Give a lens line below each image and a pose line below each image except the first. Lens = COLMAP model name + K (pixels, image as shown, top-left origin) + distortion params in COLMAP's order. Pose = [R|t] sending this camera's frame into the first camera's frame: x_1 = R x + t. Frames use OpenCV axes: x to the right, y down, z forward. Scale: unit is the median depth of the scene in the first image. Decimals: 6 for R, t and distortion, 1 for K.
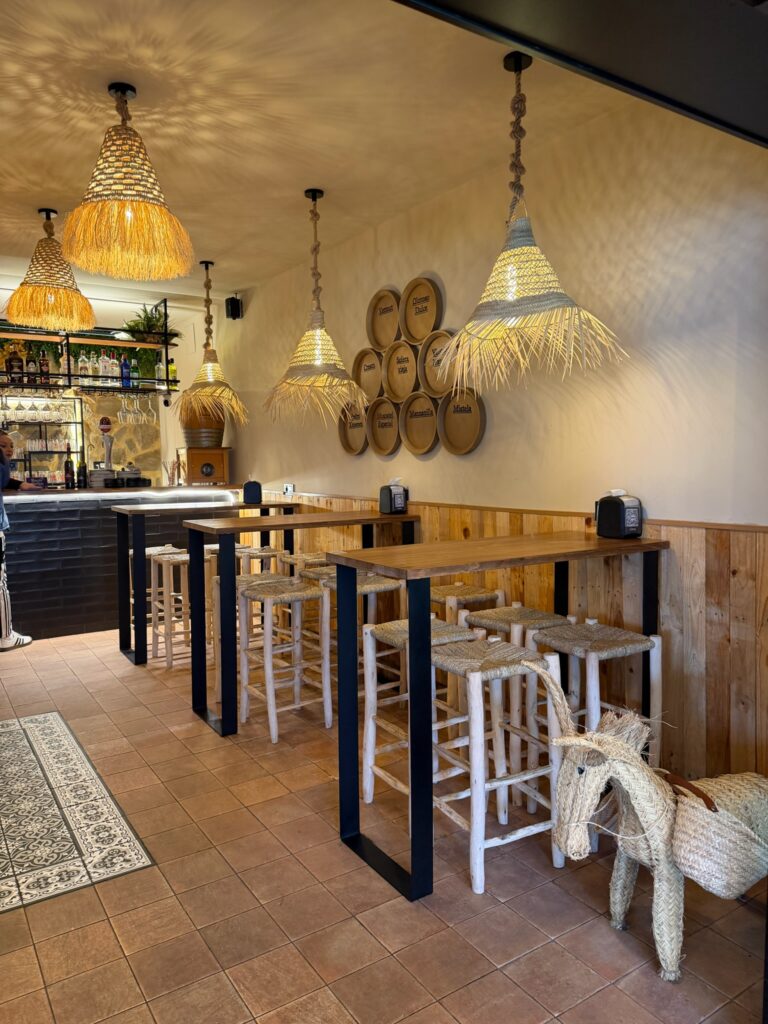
lens RADIAL K [[717.0, 0, 385.8], [0, 717.0, 497.0], [0, 0, 1]] dist [0.002079, -0.022563]
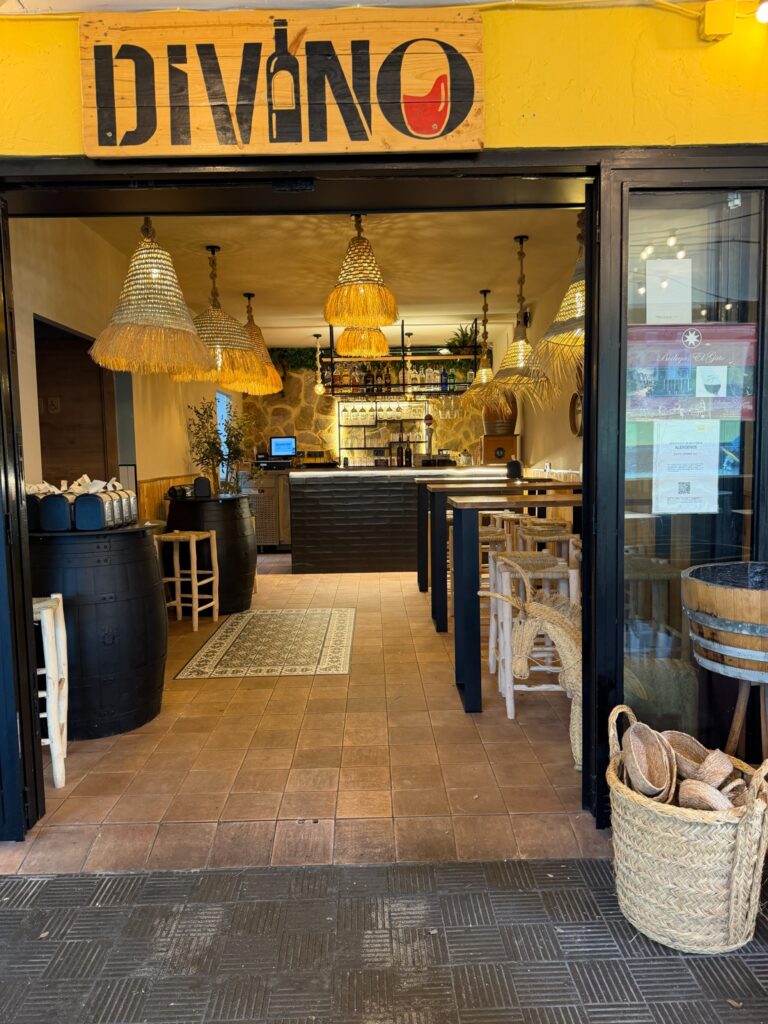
lens RADIAL K [[717.0, 0, 385.8], [0, 717.0, 497.0], [0, 0, 1]] dist [0.002079, -0.022563]
pose [[0.835732, 0.021399, -0.548720, 0.296756], [-0.016512, 0.999768, 0.013842, 0.027131], [0.548889, -0.002508, 0.835891, -0.168956]]
